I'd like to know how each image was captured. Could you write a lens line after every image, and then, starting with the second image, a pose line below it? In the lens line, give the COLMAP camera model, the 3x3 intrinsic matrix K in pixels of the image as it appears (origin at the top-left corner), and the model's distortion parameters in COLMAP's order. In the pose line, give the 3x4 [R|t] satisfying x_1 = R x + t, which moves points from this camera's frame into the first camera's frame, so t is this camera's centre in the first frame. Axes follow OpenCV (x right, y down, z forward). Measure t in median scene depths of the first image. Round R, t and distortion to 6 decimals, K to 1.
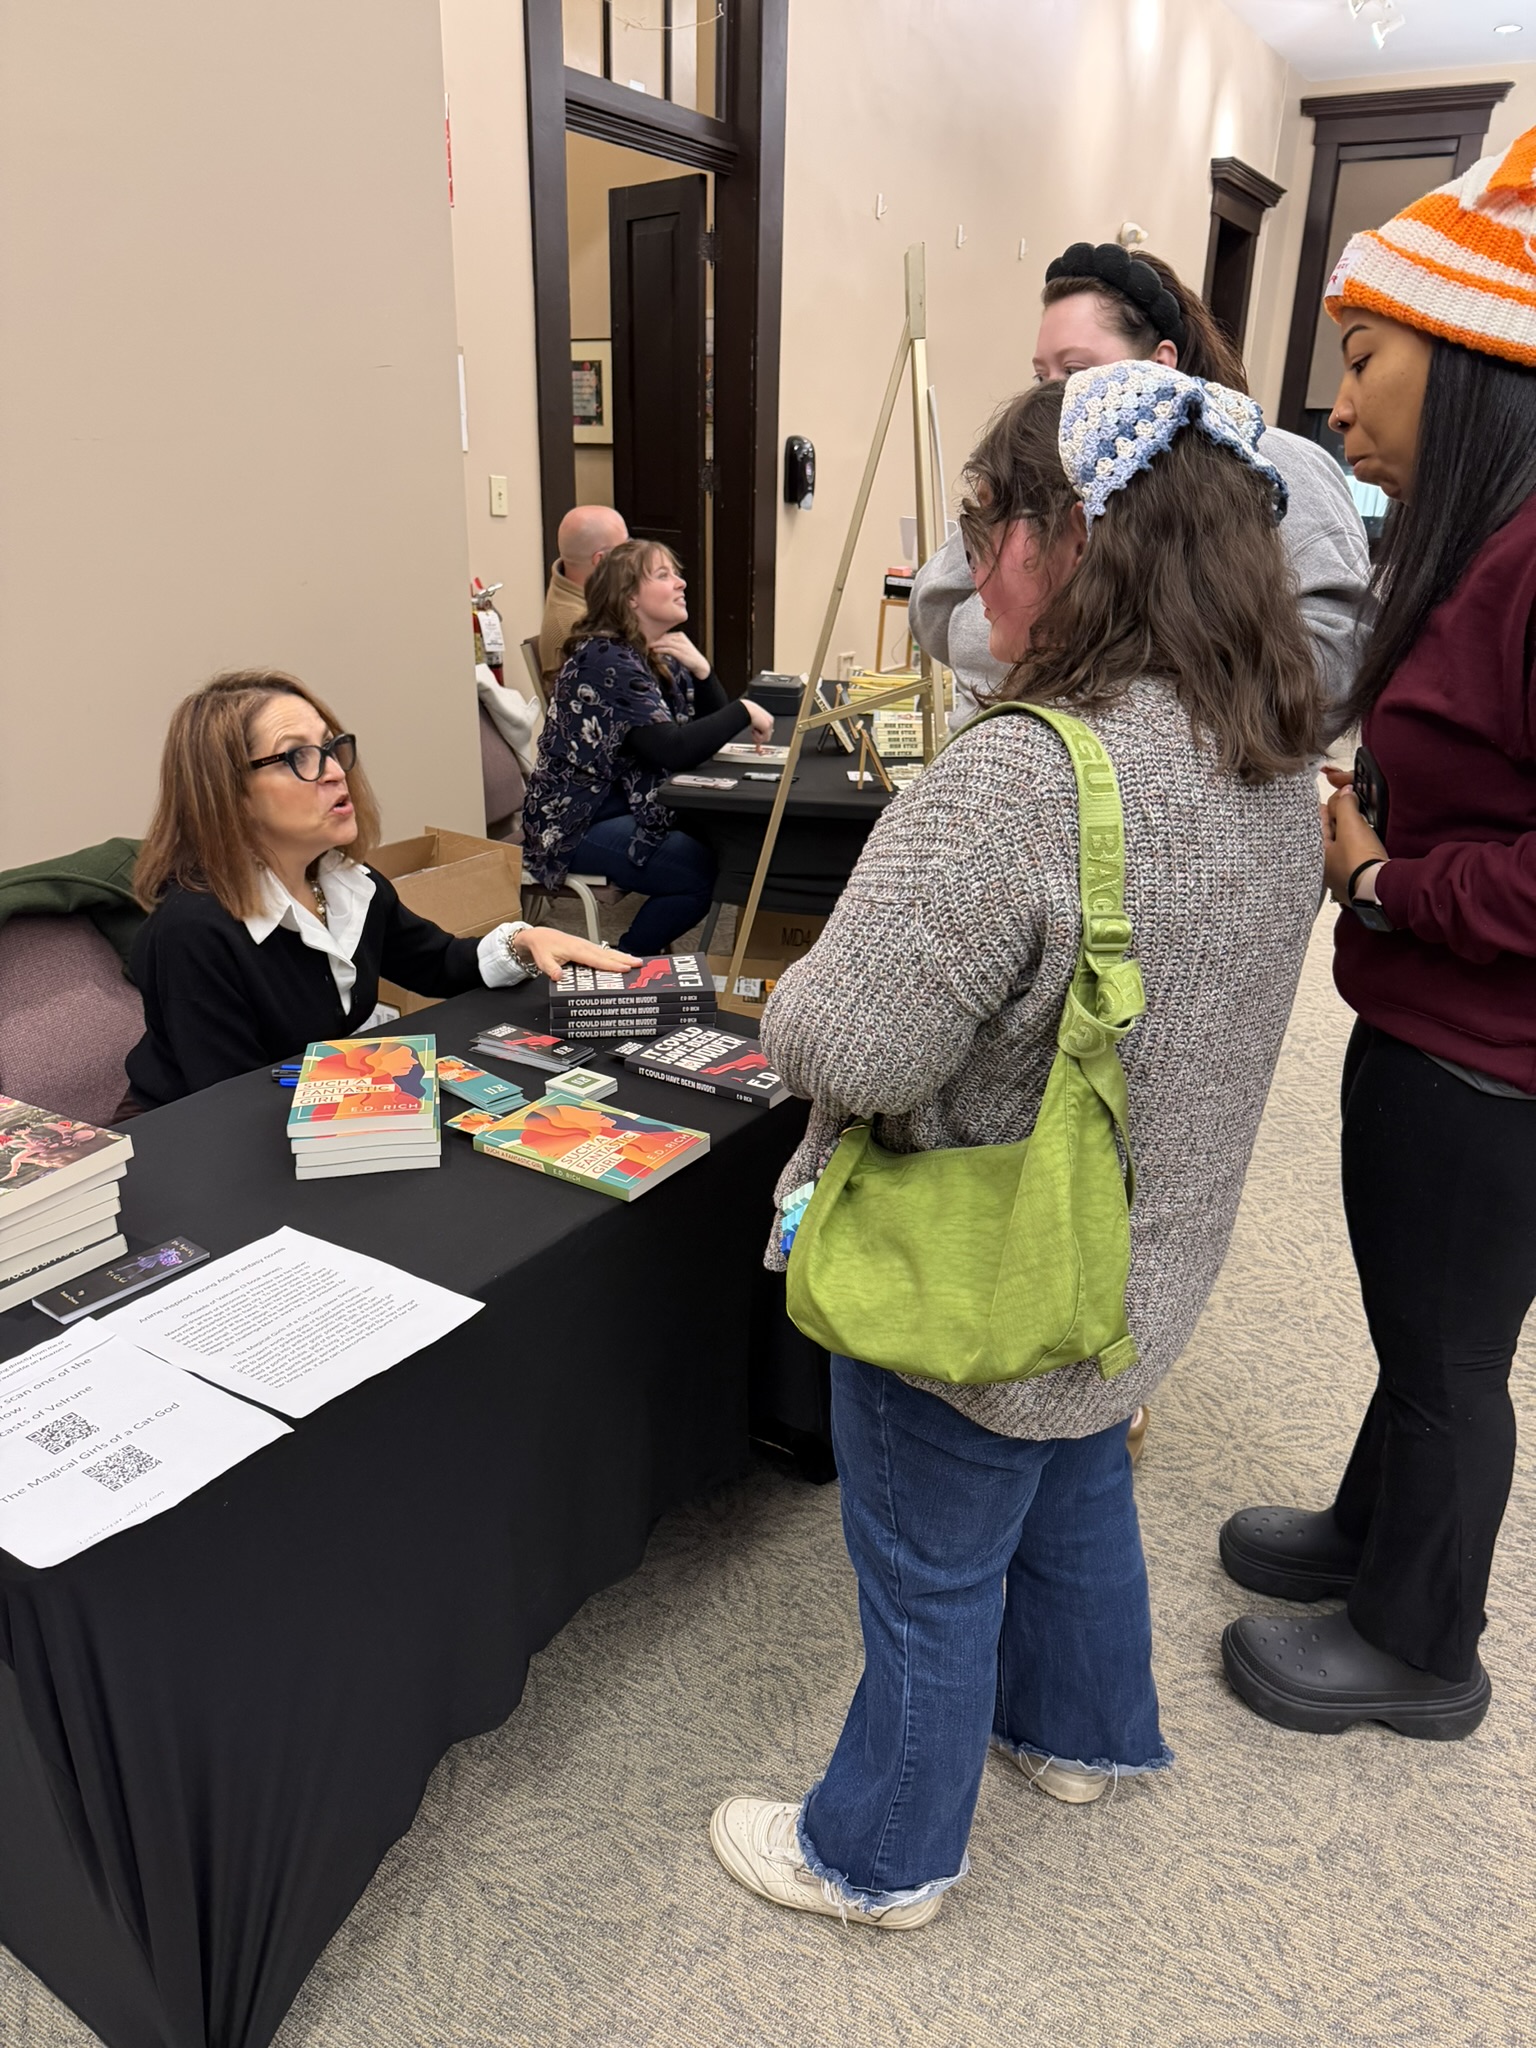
lens RADIAL K [[1462.5, 0, 801.6], [0, 1462.5, 1063.3], [0, 0, 1]] dist [0.007250, -0.018357]
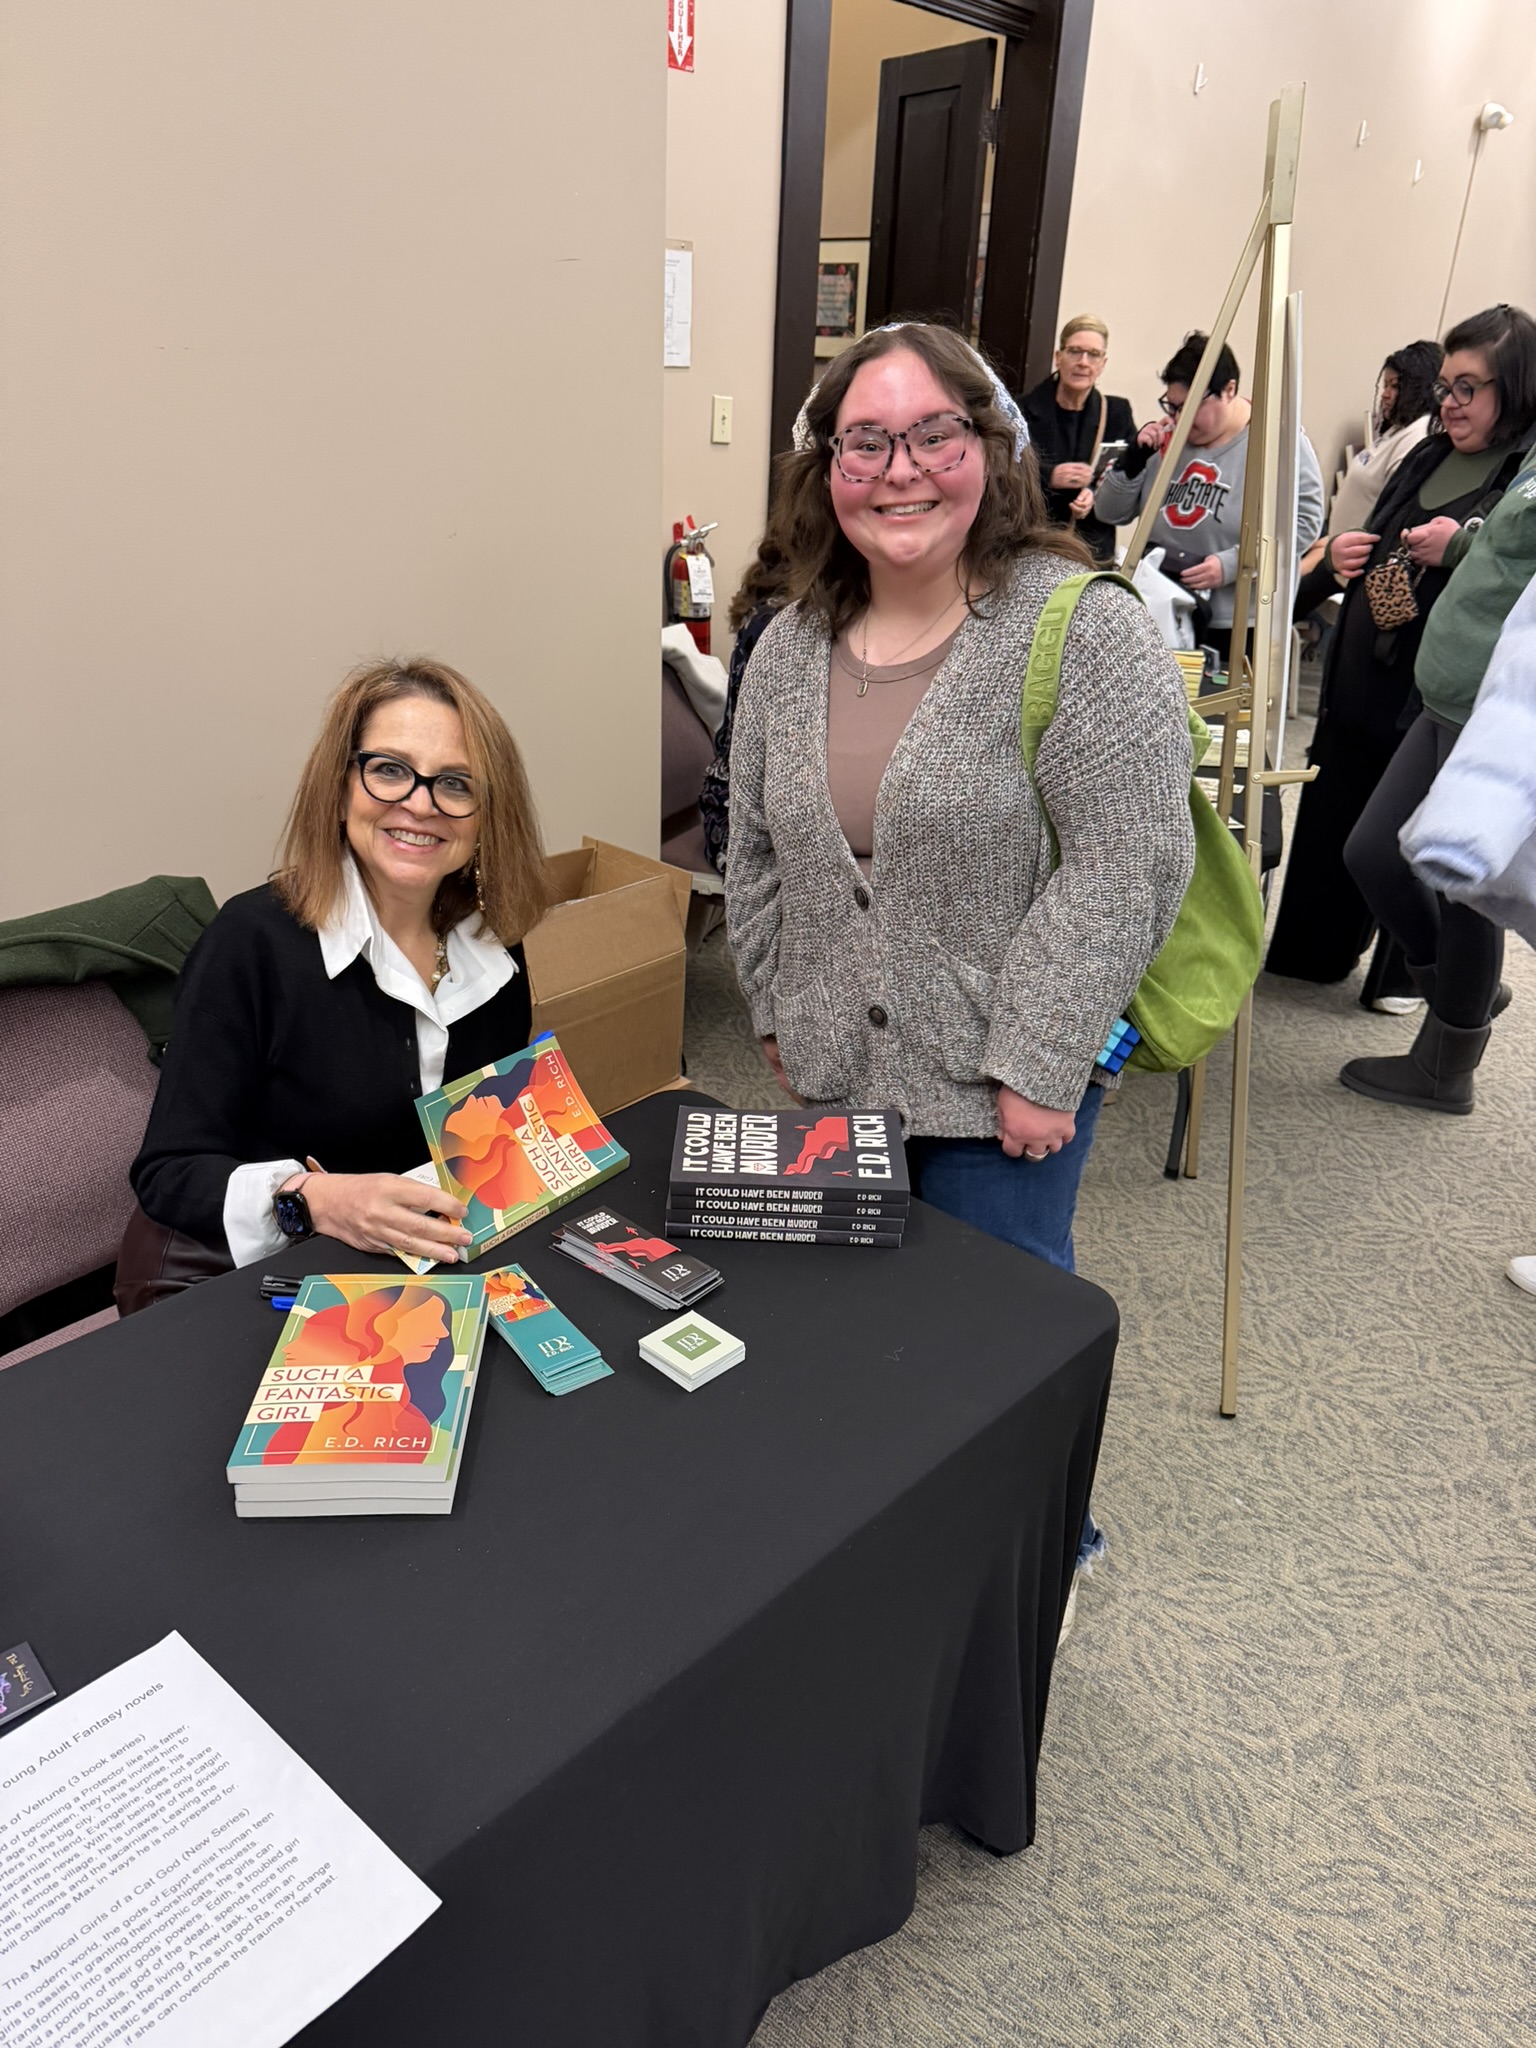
lens RADIAL K [[1462.5, 0, 744.1], [0, 1462.5, 1053.1], [0, 0, 1]] dist [0.007250, -0.018357]
pose [[0.980413, 0.088395, -0.175999, -0.009583], [-0.080702, 0.995463, 0.050414, -0.066242], [0.179657, -0.035223, 0.983098, 0.153087]]
